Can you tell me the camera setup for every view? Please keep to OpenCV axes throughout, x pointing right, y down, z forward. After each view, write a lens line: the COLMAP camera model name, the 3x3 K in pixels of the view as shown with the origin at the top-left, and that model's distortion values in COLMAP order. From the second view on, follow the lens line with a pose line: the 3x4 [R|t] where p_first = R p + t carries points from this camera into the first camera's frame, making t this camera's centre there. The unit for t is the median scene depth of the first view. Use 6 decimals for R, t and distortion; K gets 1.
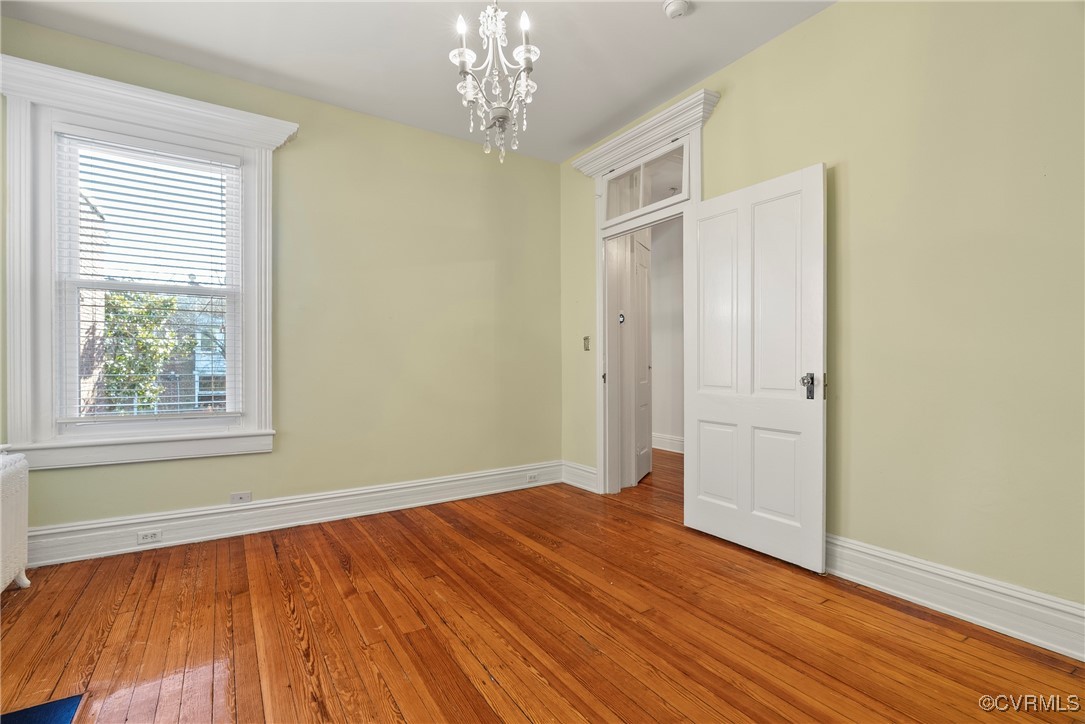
lens RADIAL K [[490.8, 0, 545.2], [0, 490.8, 360.6], [0, 0, 1]] dist [-0.002420, 0.000407]
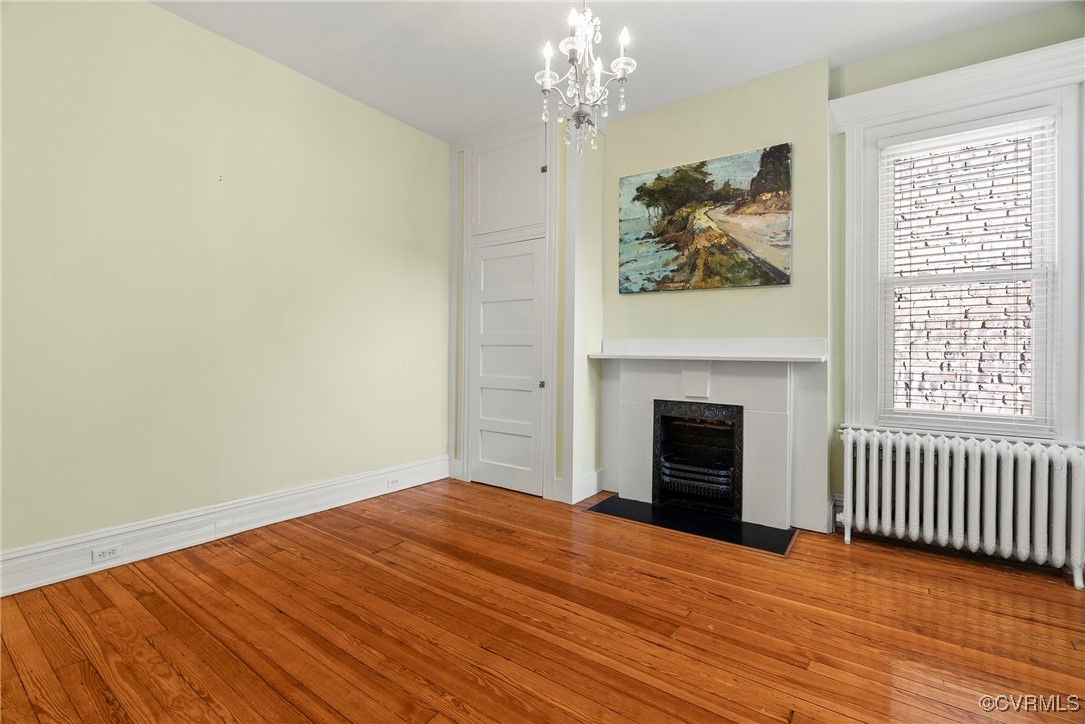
lens RADIAL K [[490.1, 0, 545.3], [0, 490.1, 367.9], [0, 0, 1]] dist [-0.006357, -0.000016]
pose [[-0.934247, 0.006118, -0.356575, 0.347393], [-0.005526, 0.999484, 0.031627, 0.000746], [0.356584, 0.031517, -0.933731, 1.966891]]
